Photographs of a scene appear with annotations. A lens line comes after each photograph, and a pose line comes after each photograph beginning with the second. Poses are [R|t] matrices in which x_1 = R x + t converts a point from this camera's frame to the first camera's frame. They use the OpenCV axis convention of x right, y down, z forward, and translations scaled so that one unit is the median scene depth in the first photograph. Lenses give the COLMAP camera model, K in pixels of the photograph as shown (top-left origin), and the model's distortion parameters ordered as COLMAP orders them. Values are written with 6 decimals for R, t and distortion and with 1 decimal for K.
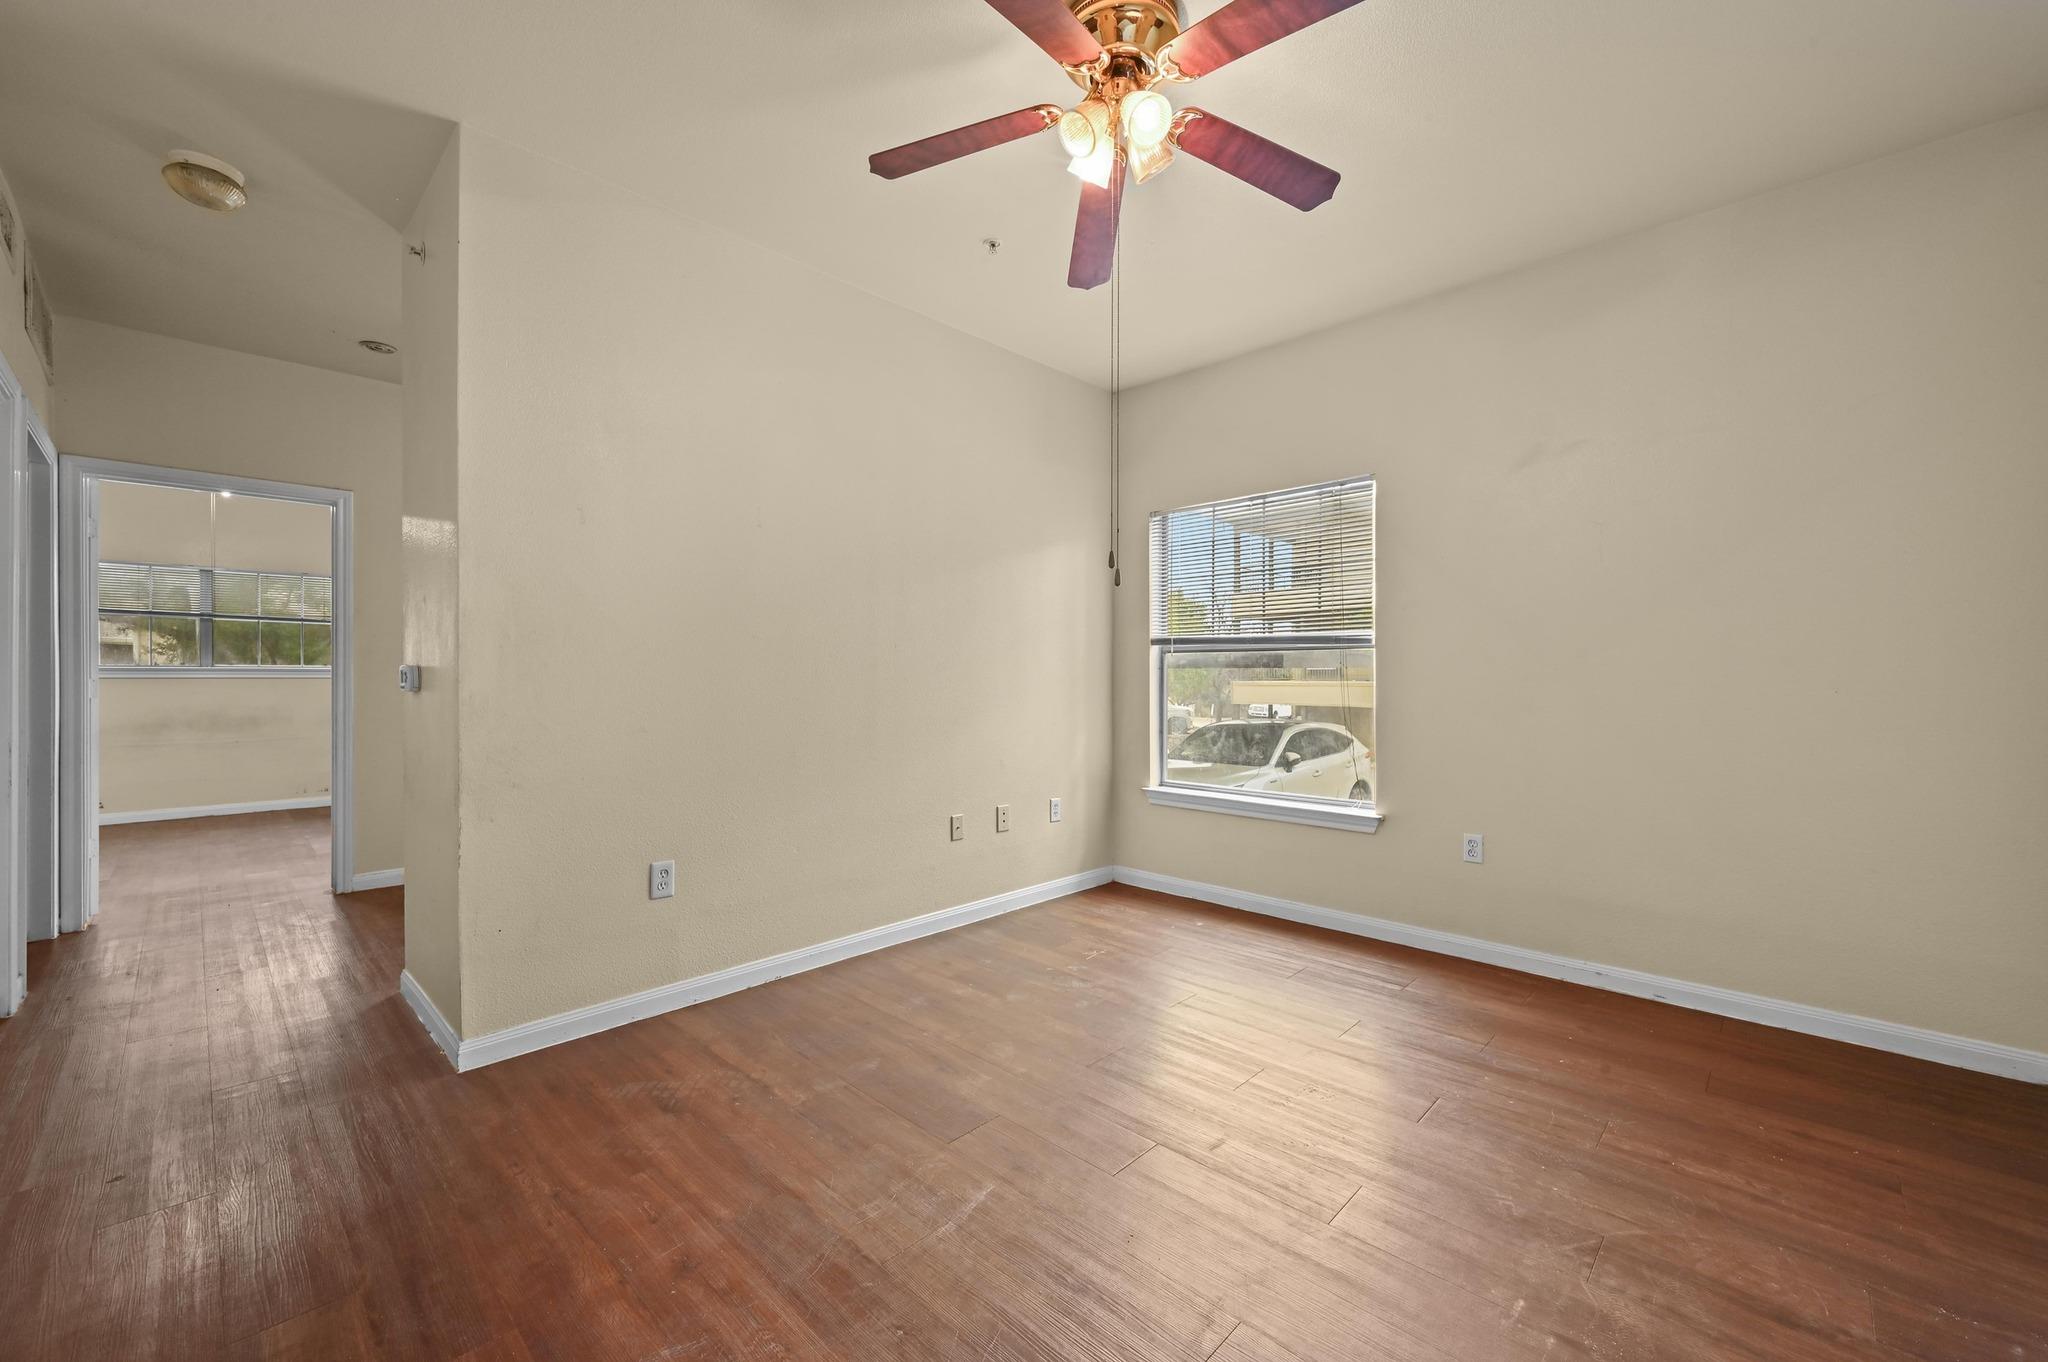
lens RADIAL K [[811.3, 0, 1025.4], [0, 811.3, 685.5], [0, 0, 1]] dist [-0.000403, -0.000303]
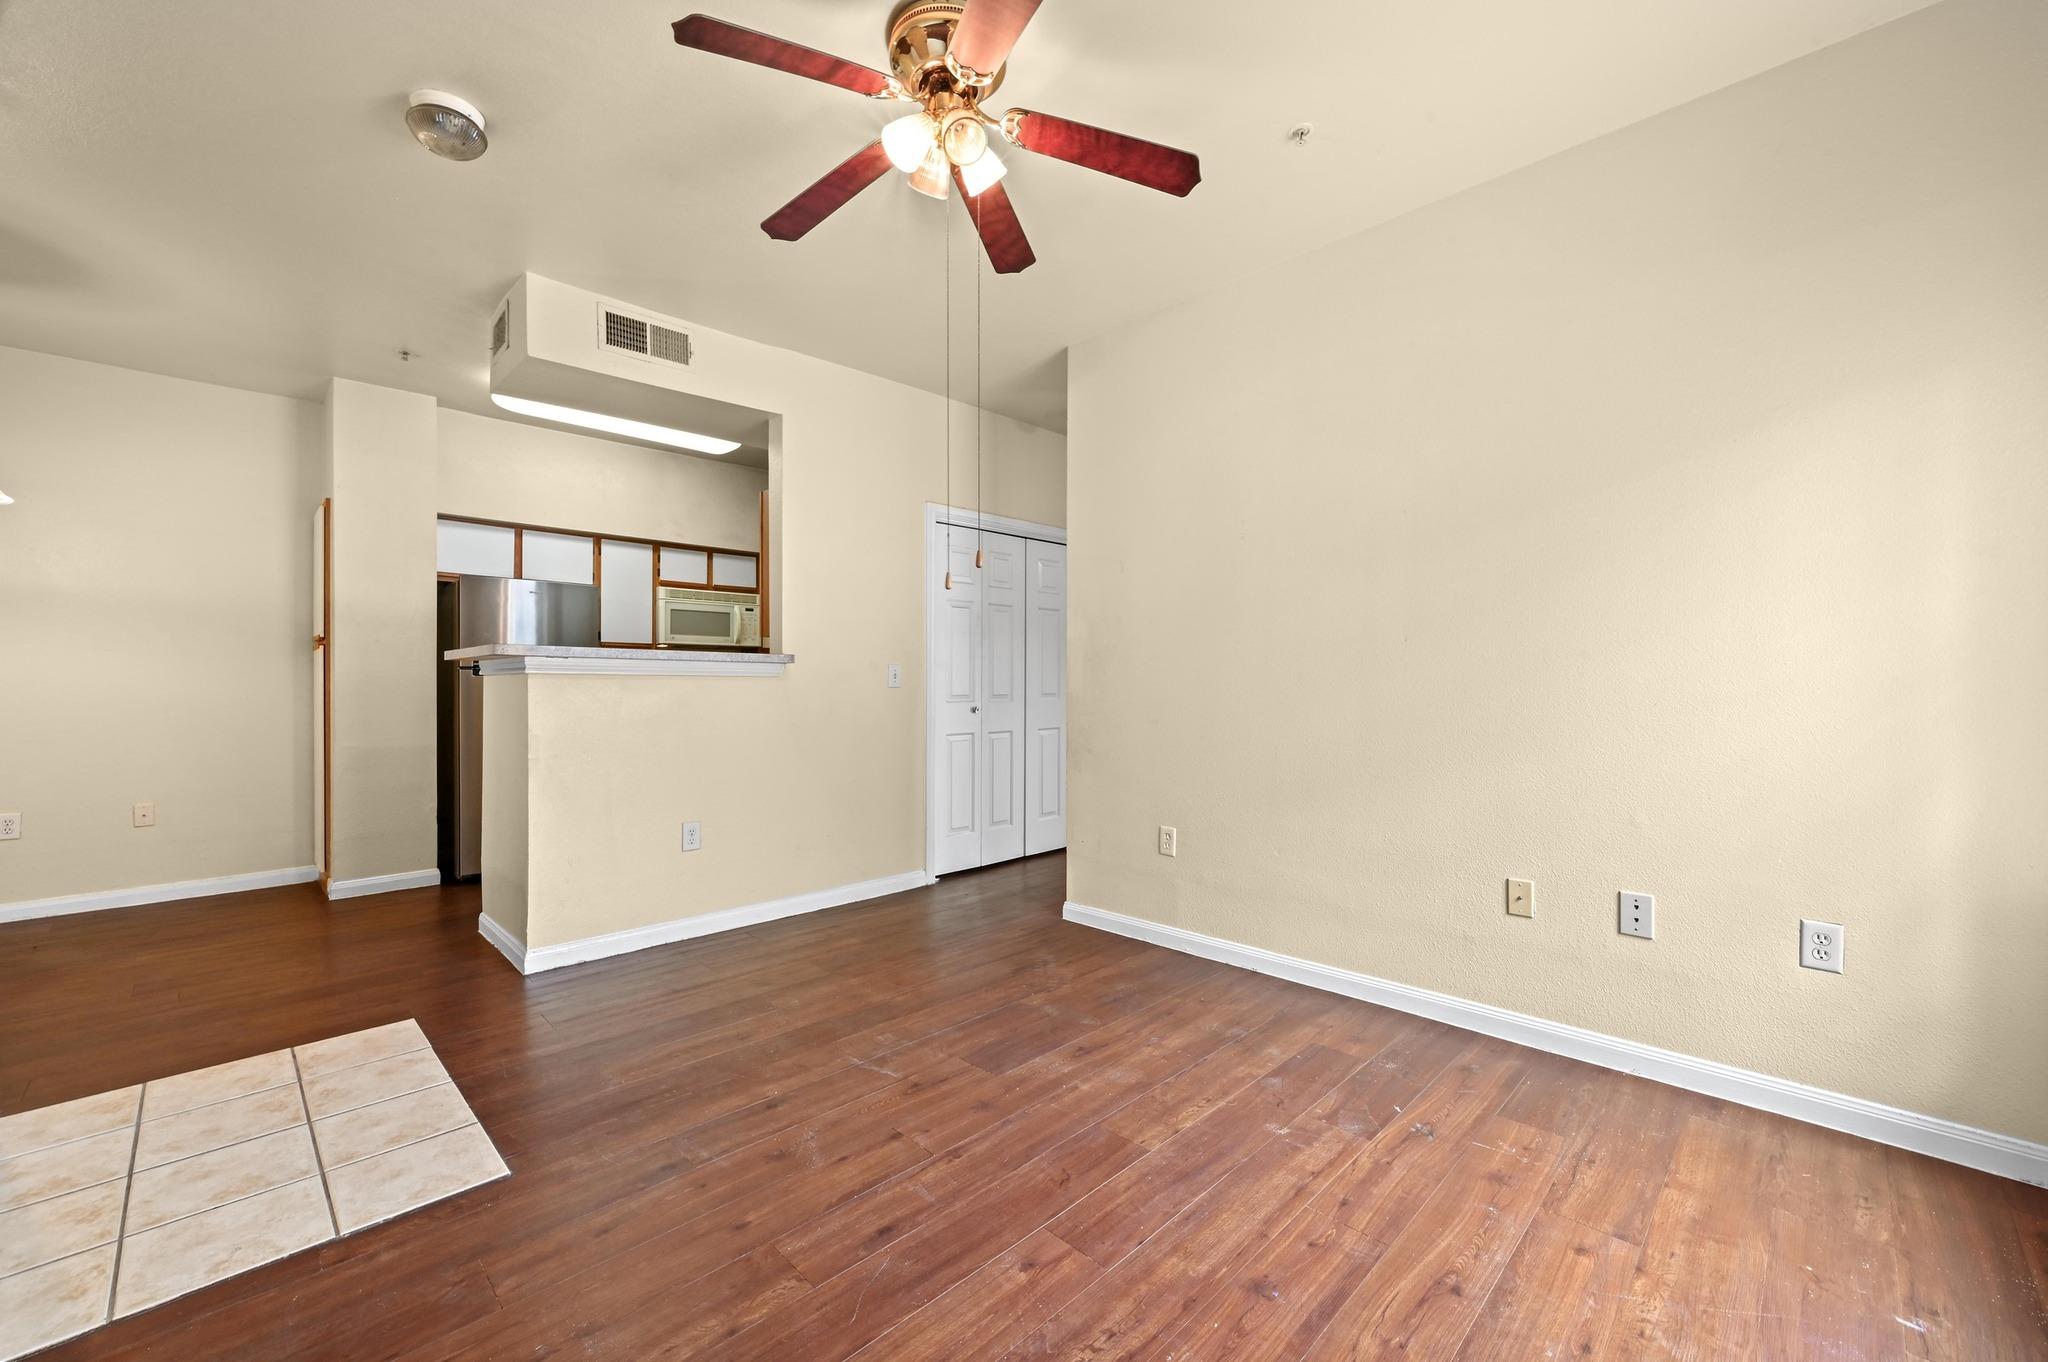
lens RADIAL K [[811.3, 0, 1026.1], [0, 811.3, 683.9], [0, 0, 1]] dist [-0.000403, -0.000303]
pose [[-0.019718, 0.000317, -0.999806, 0.717751], [-0.005368, 0.999986, 0.000423, -0.003129], [0.999791, 0.005376, -0.019716, 0.709454]]
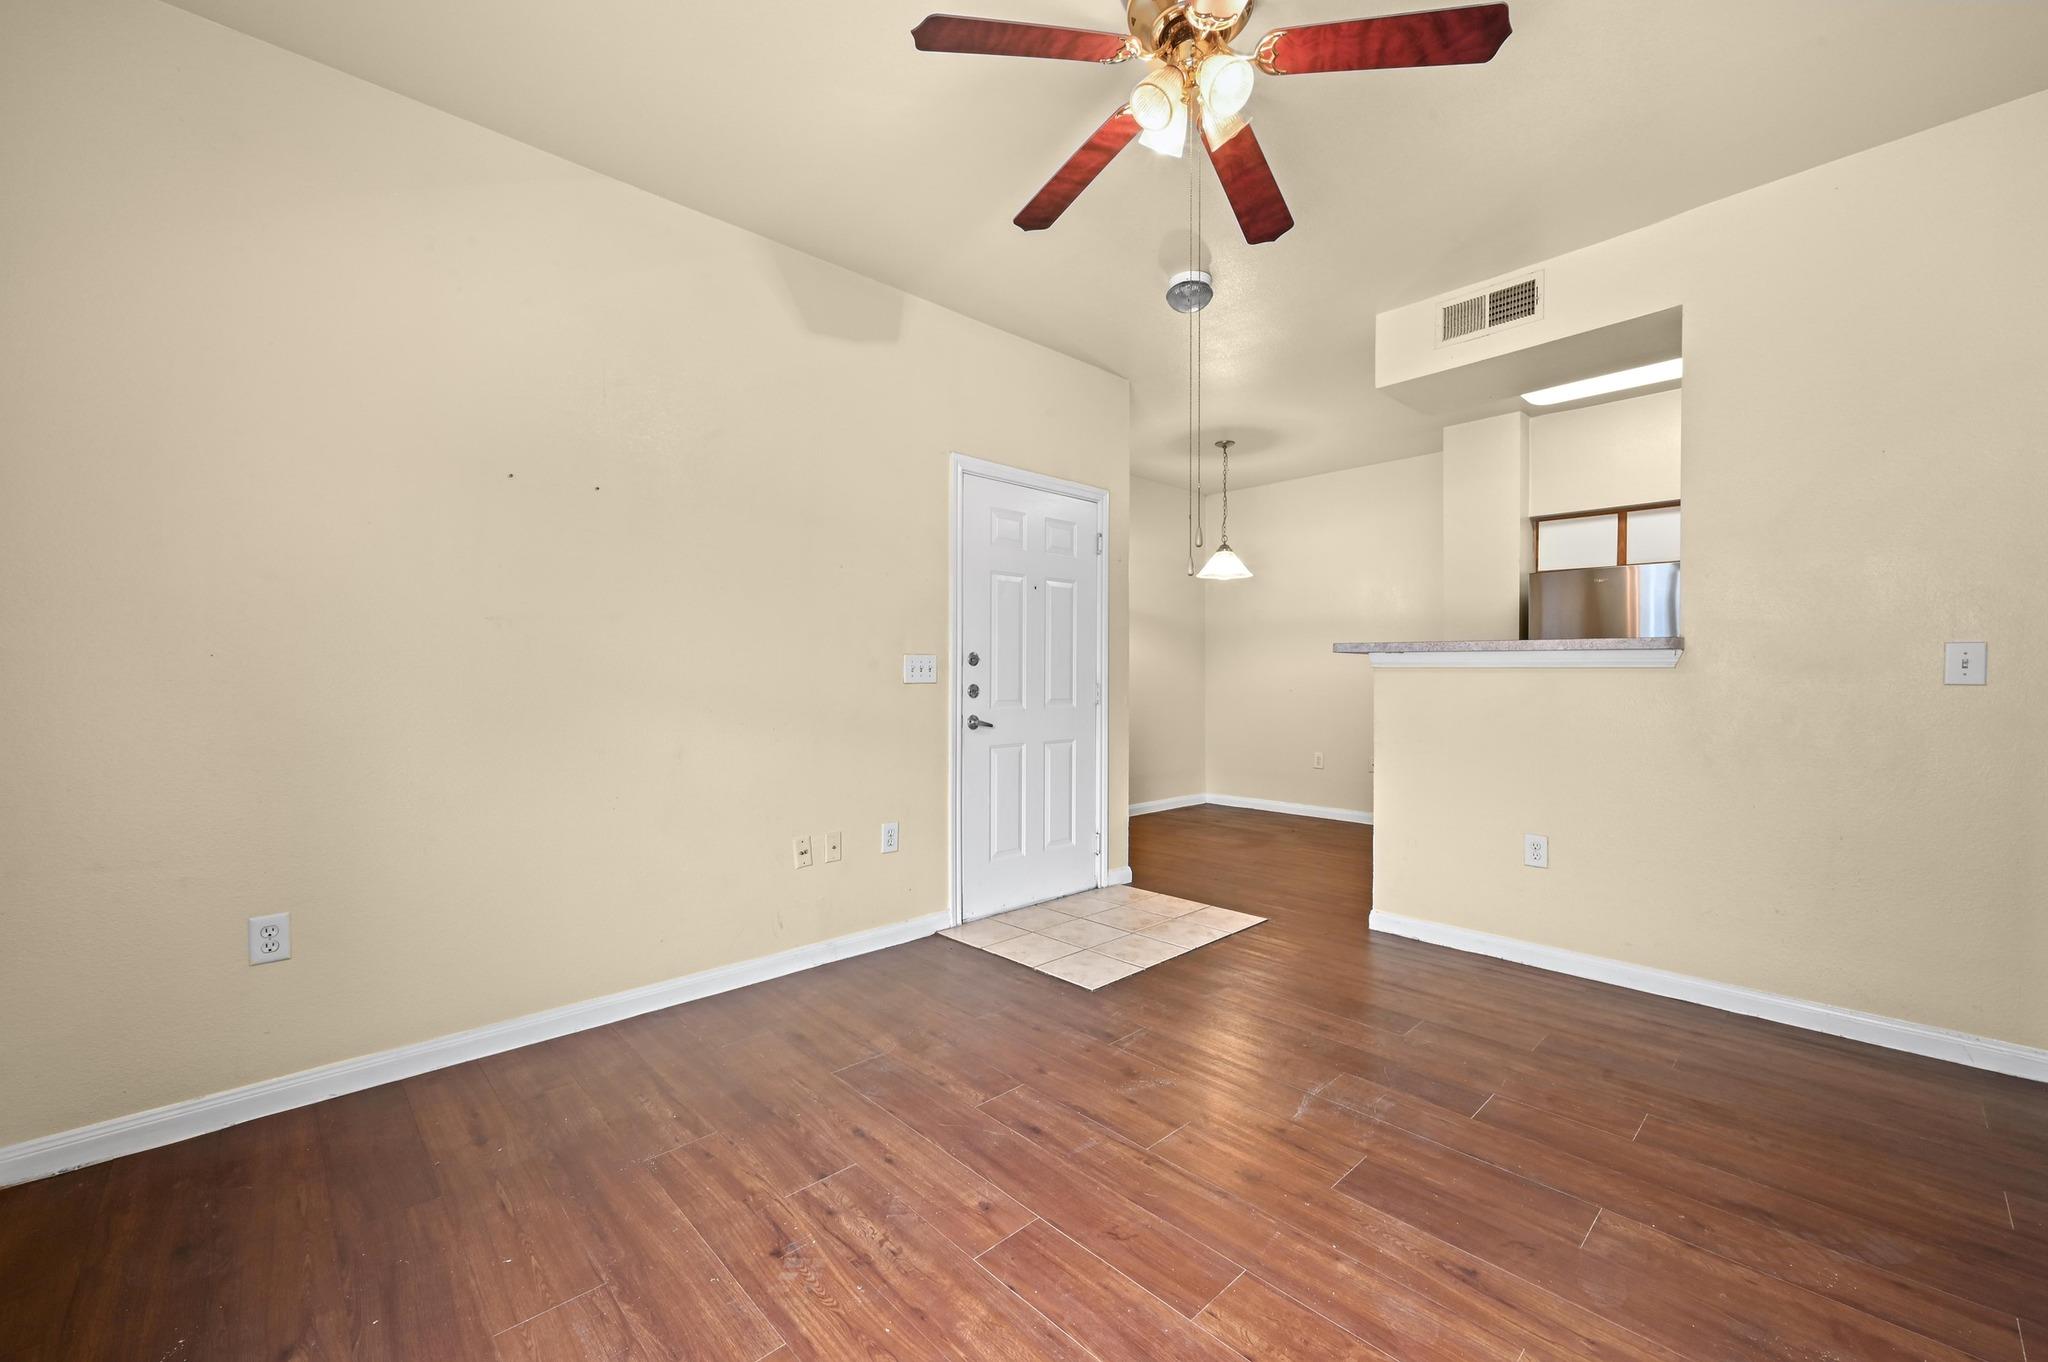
lens RADIAL K [[811.3, 0, 1025.3], [0, 811.3, 681.4], [0, 0, 1]] dist [-0.000403, -0.000303]
pose [[-0.999091, -0.002473, 0.042549, 0.170075], [-0.001899, 0.999907, 0.013521, -0.007158], [-0.042578, 0.013428, -0.999003, 1.243866]]
